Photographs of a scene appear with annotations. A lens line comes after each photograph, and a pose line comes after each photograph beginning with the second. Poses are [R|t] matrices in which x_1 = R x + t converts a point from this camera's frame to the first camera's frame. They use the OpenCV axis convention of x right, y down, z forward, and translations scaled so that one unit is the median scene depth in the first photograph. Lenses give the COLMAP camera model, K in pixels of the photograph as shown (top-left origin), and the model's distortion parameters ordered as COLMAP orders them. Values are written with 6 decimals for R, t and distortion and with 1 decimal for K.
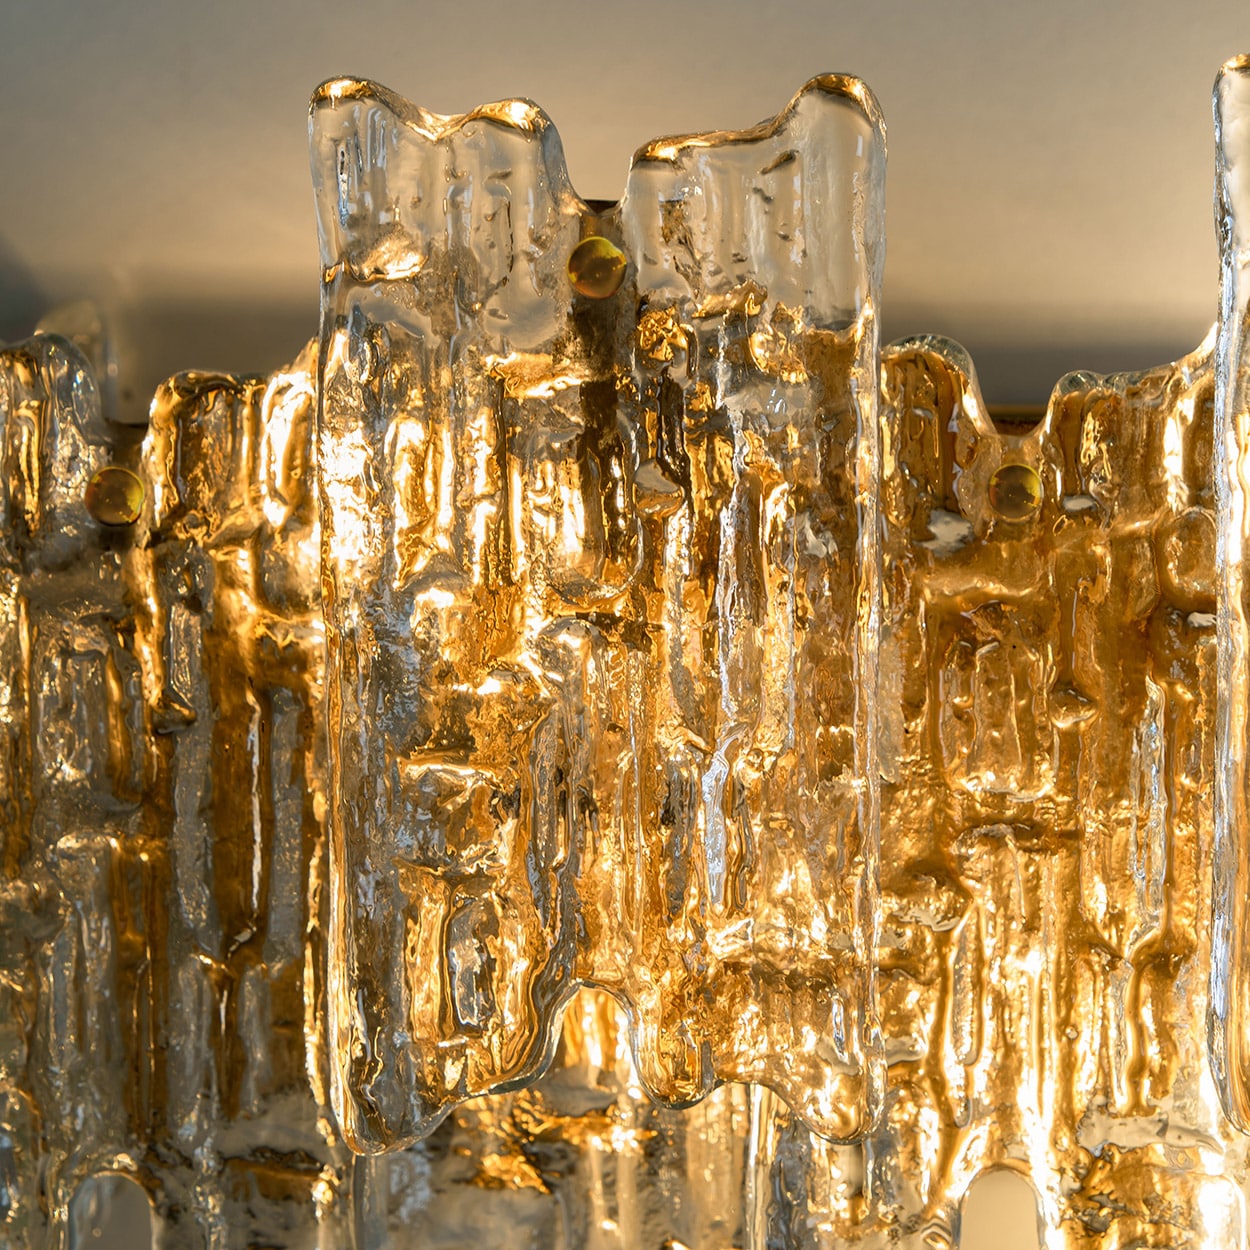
lens RADIAL K [[4497.6, 0, 624.7], [0, 4497.6, 624.9], [0, 0, 1]] dist [0.003079, 0.000000]
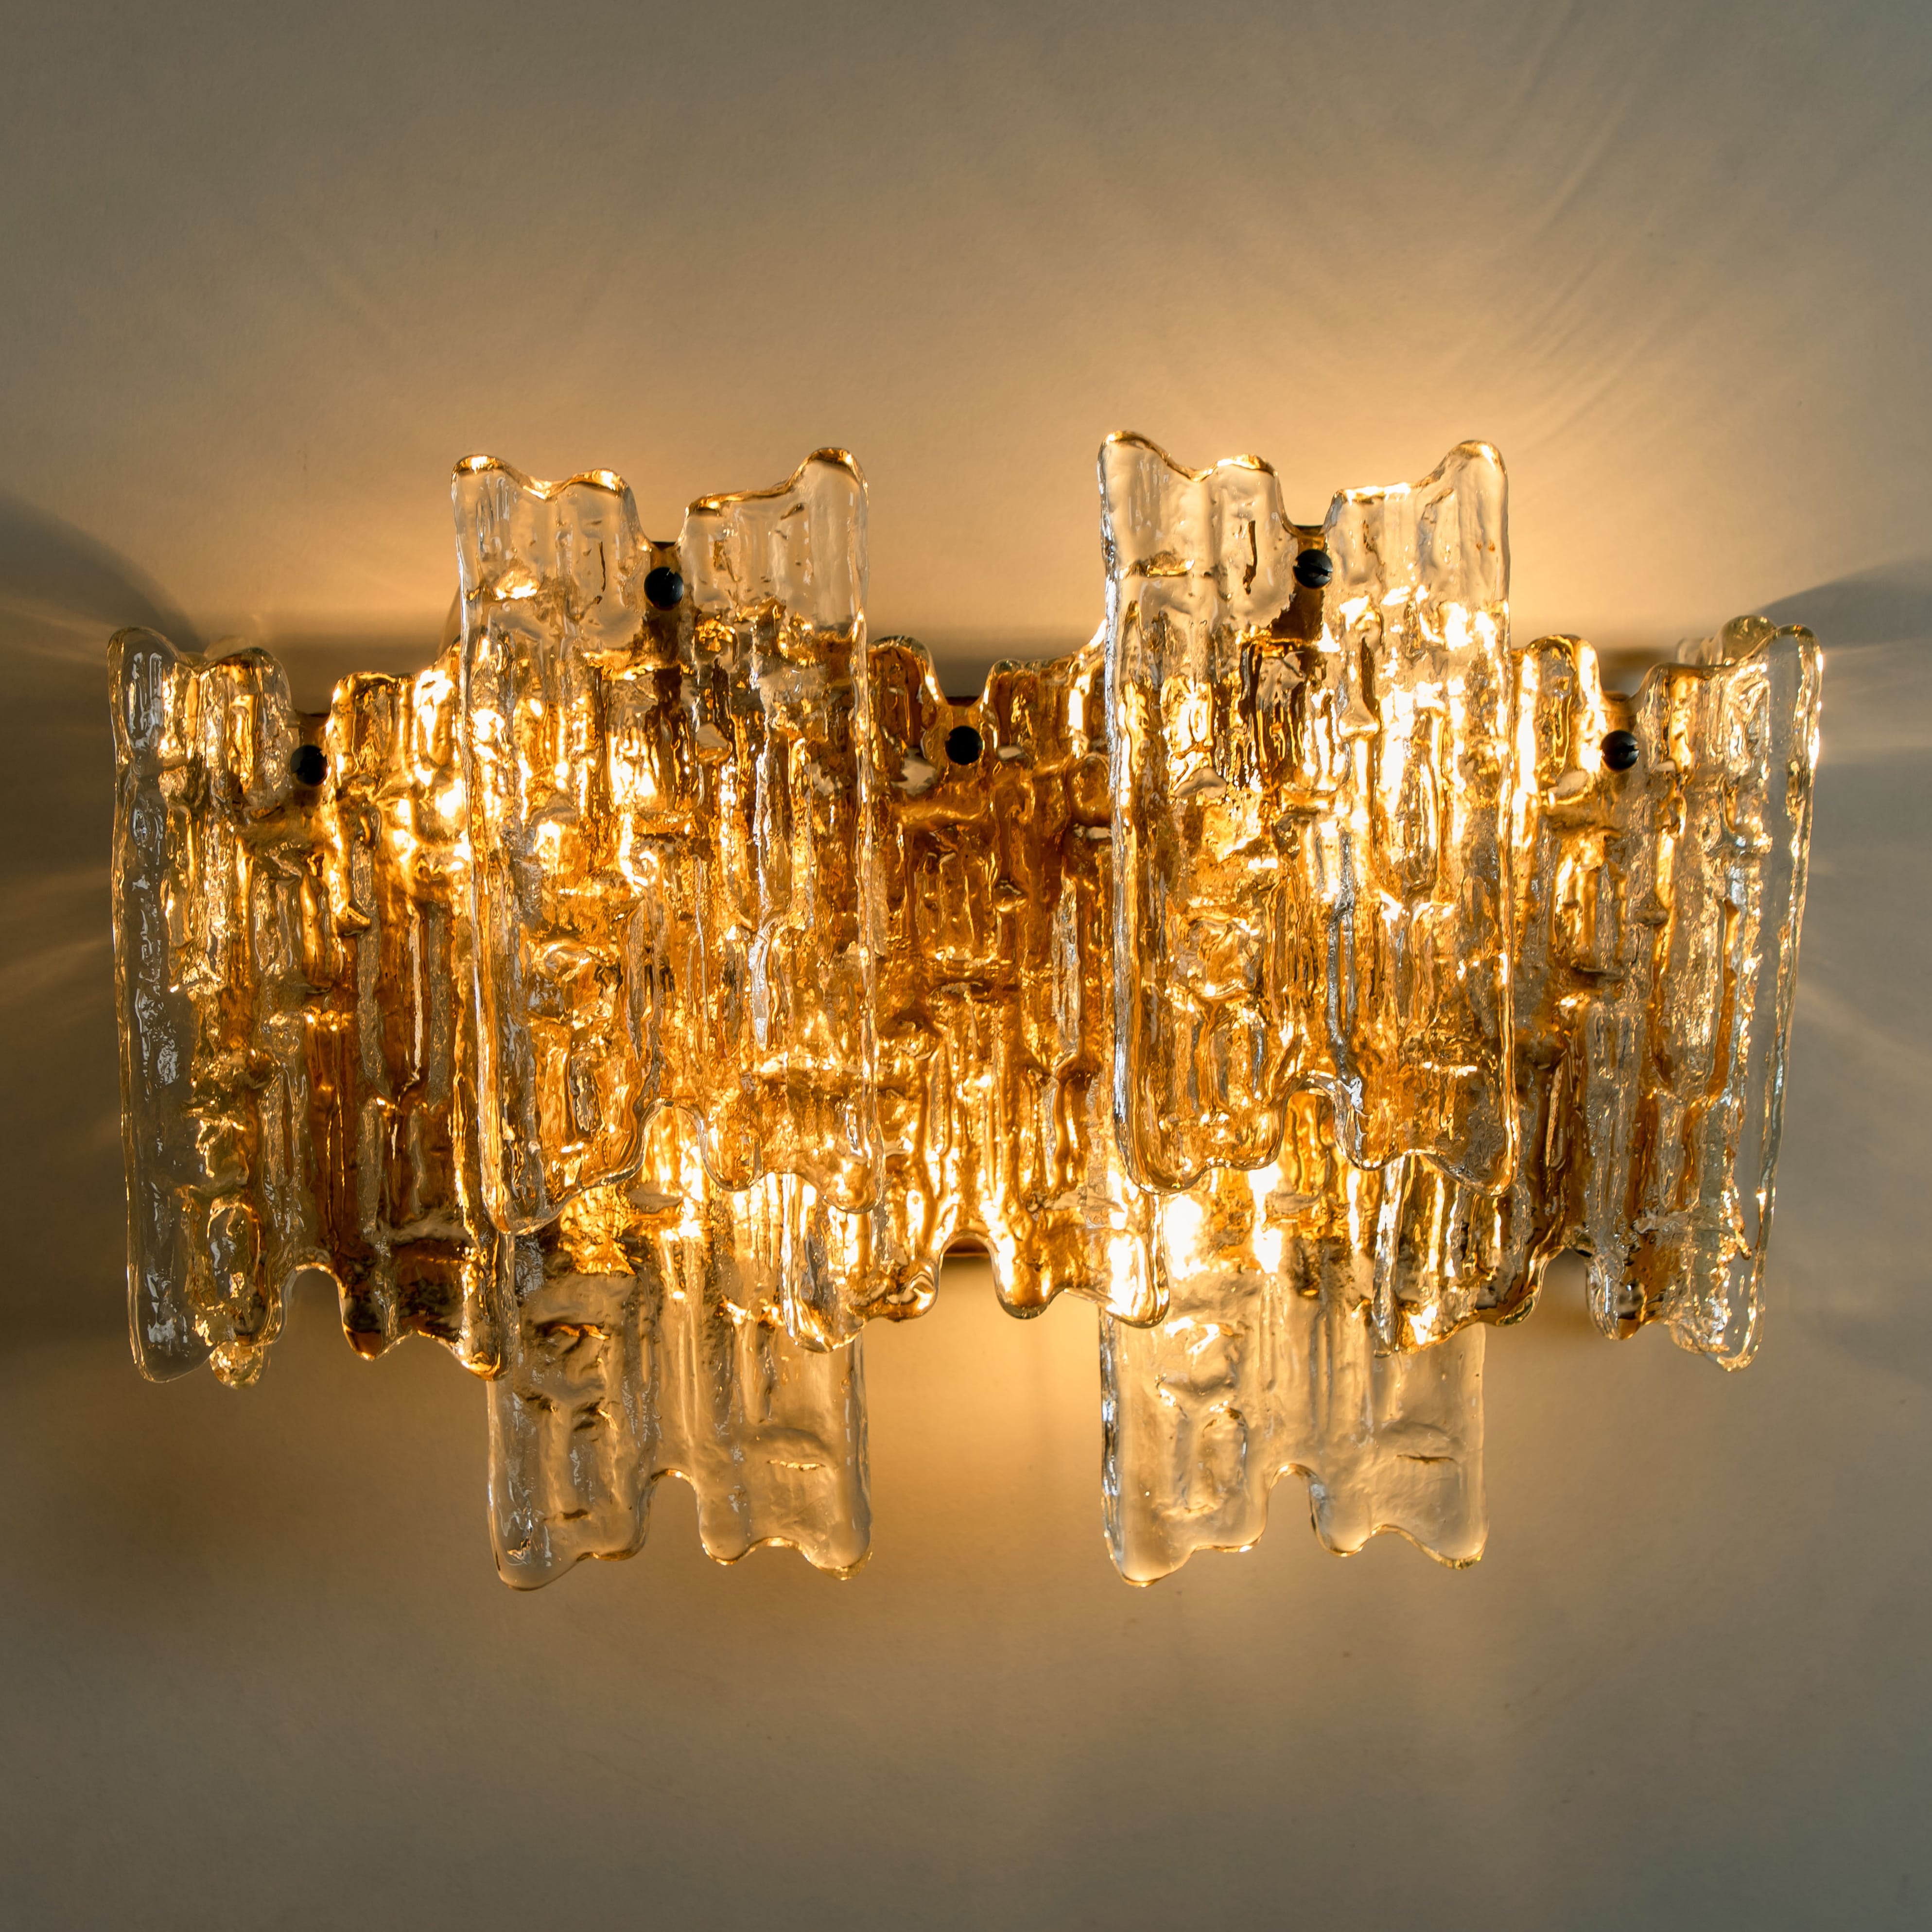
lens RADIAL K [[5321.1, 0, 966.2], [0, 5321.1, 965.8], [0, 0, 1]] dist [-0.081663, 0.000000]
pose [[0.991157, -0.021809, 0.130889, -0.130589], [0.027921, 0.998595, -0.045041, 0.113360], [-0.129723, 0.048297, 0.990373, -0.633663]]
